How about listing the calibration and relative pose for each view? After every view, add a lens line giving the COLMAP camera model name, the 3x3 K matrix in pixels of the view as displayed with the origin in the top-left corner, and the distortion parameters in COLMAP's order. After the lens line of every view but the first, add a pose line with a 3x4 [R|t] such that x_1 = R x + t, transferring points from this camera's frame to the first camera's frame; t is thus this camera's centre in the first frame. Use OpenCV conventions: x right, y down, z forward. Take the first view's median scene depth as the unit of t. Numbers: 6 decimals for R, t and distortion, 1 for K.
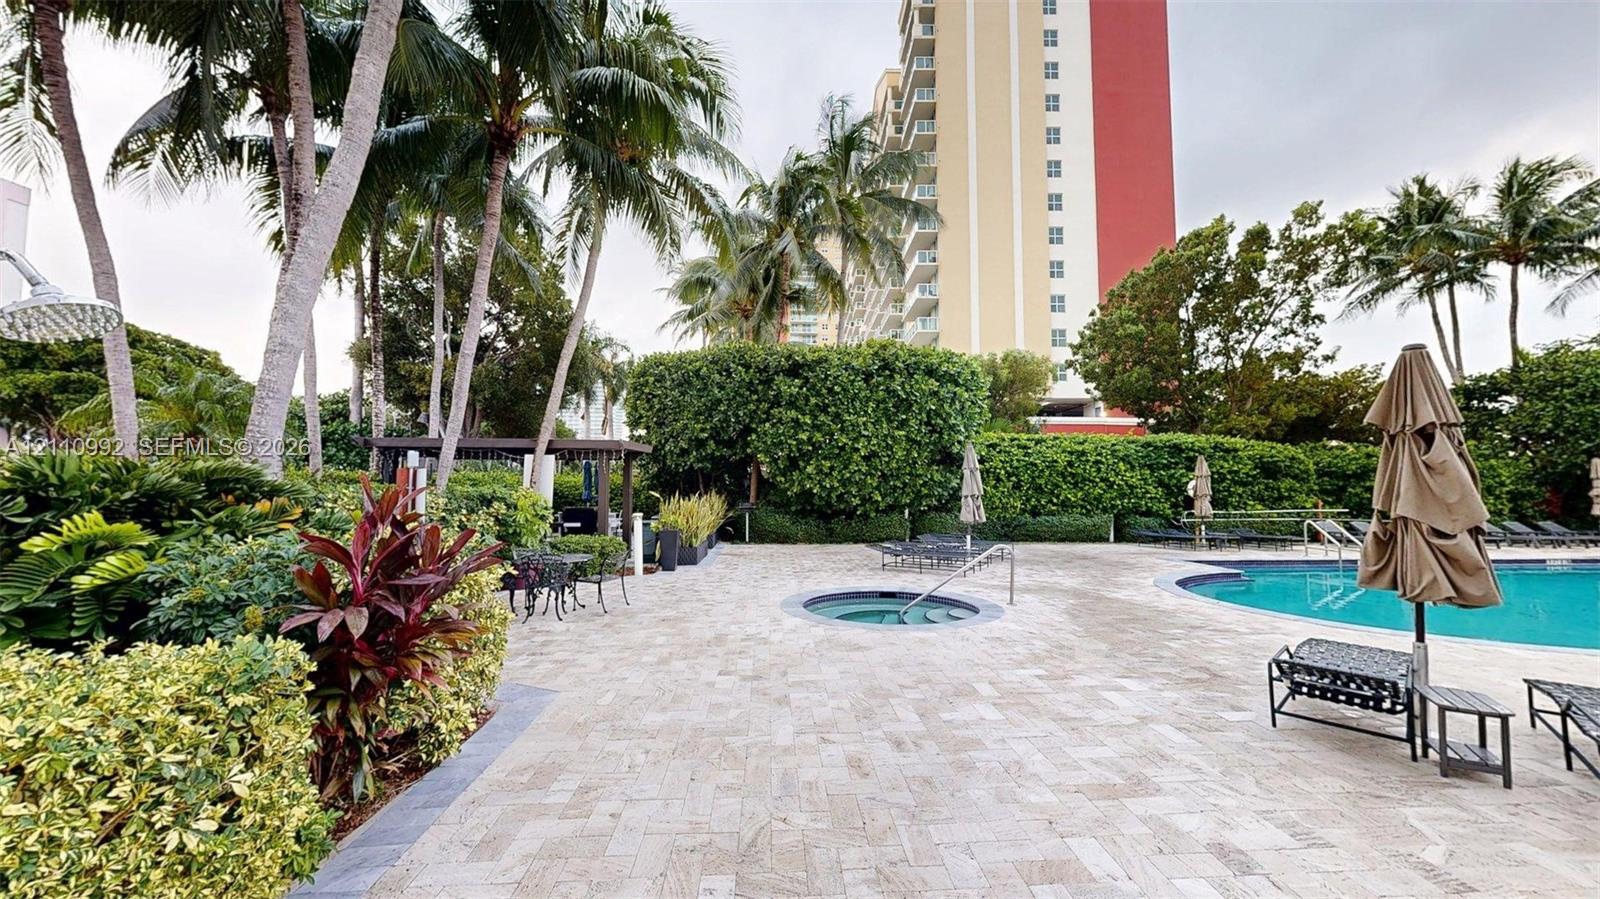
lens RADIAL K [[586.2, 0, 799.8], [0, 586.2, 451.9], [0, 0, 1]] dist [-0.000189, 0.000084]
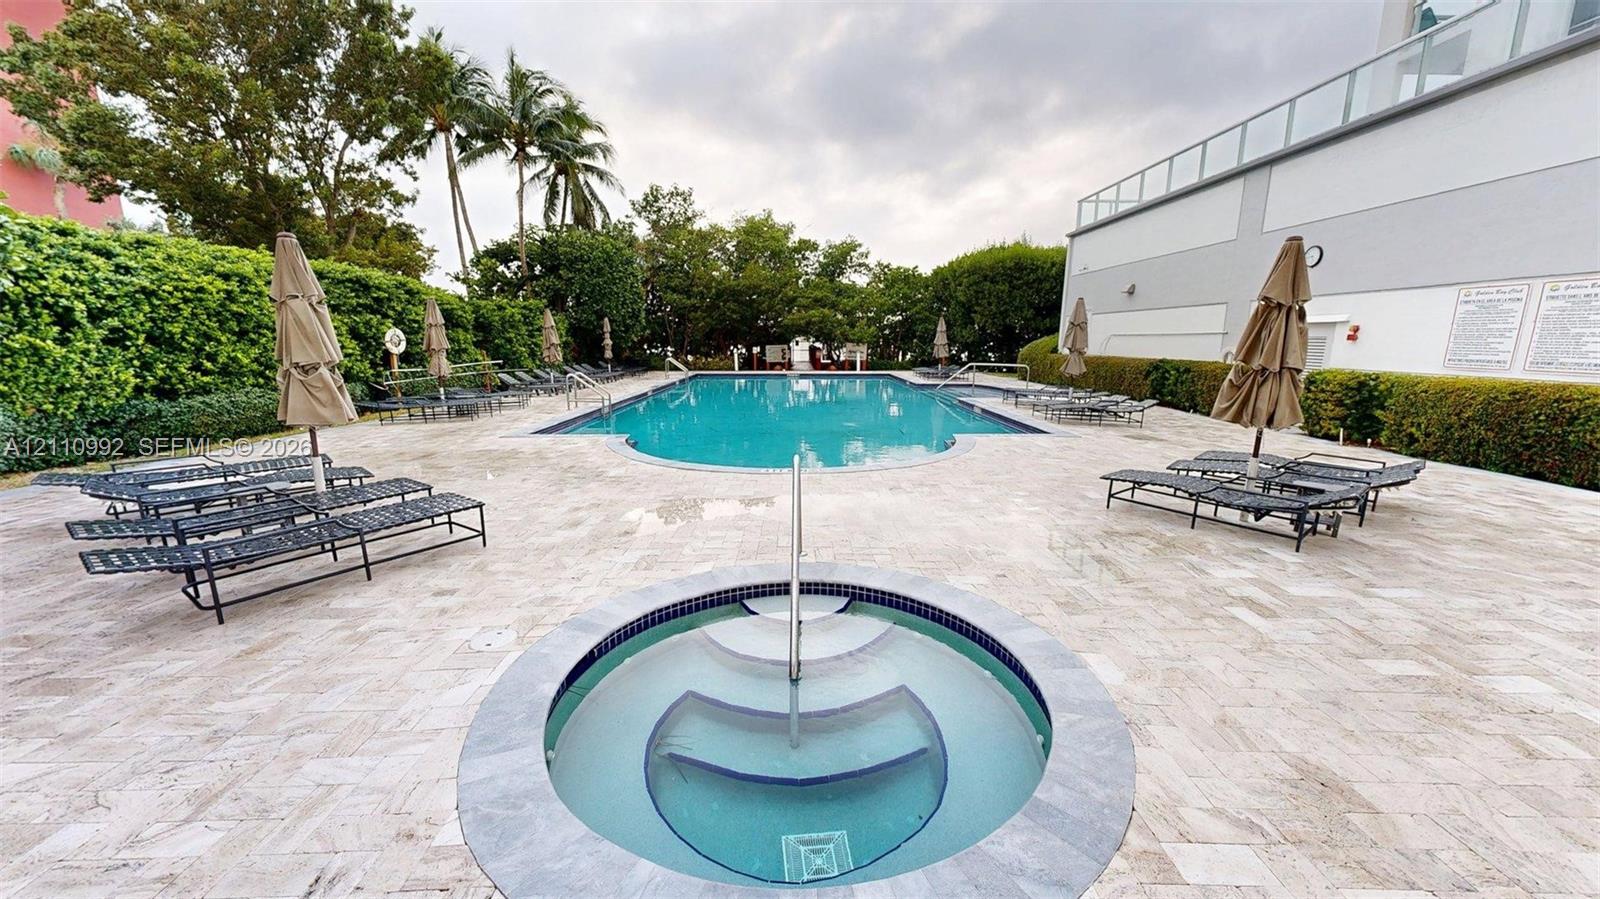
lens RADIAL K [[586.2, 0, 799.8], [0, 586.2, 451.9], [0, 0, 1]] dist [-0.000189, 0.000084]
pose [[0.042620, -0.192654, 0.980341, -0.082117], [-0.063978, 0.978692, 0.195111, 0.021399], [-0.997041, -0.071036, 0.029387, 0.438891]]
